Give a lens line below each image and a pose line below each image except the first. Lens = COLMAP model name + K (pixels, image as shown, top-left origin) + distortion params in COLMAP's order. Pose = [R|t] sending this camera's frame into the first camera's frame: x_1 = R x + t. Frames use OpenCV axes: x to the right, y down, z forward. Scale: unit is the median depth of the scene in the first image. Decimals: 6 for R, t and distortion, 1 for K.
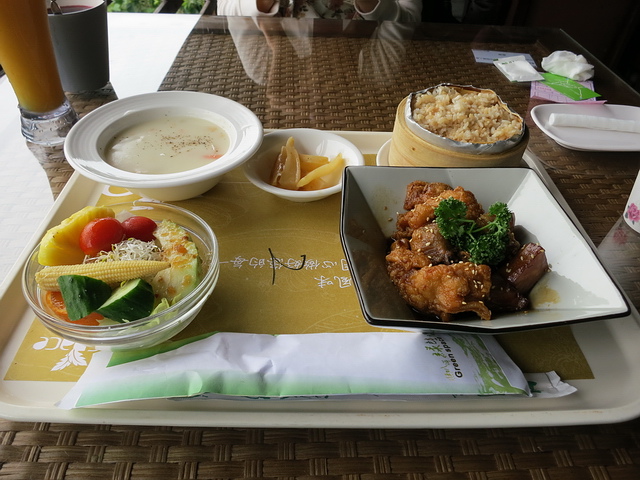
lens RADIAL K [[537.6, 0, 320.0], [0, 537.6, 240.0], [0, 0, 1]] dist [-0.029795, 0.015266]
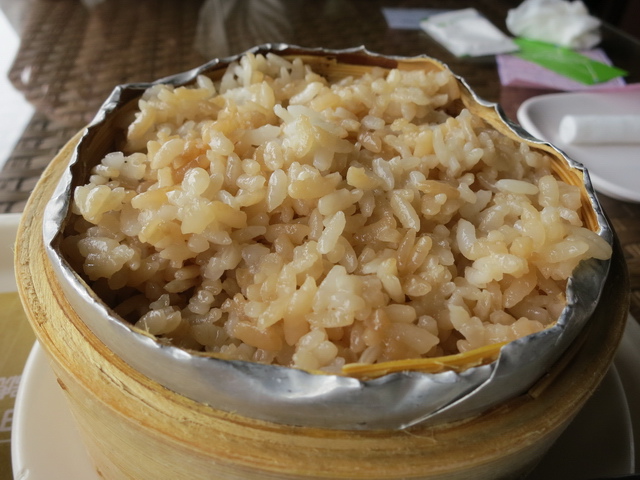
lens RADIAL K [[537.6, 0, 320.0], [0, 537.6, 240.0], [0, 0, 1]] dist [-0.029795, 0.015266]
pose [[0.990208, -0.089675, 0.106984, 0.246630], [0.090291, 0.995915, -0.000925, -0.210907], [-0.106464, 0.010576, 0.994260, 0.805487]]
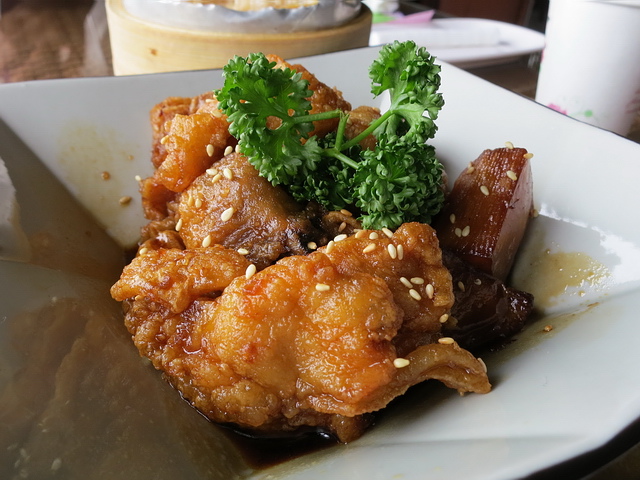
lens RADIAL K [[537.6, 0, 320.0], [0, 537.6, 240.0], [0, 0, 1]] dist [-0.029795, 0.015266]
pose [[0.912123, -0.243265, 0.329929, 0.115465], [0.275438, 0.959813, -0.053782, 0.044761], [-0.303587, 0.139930, 0.942472, 0.555803]]
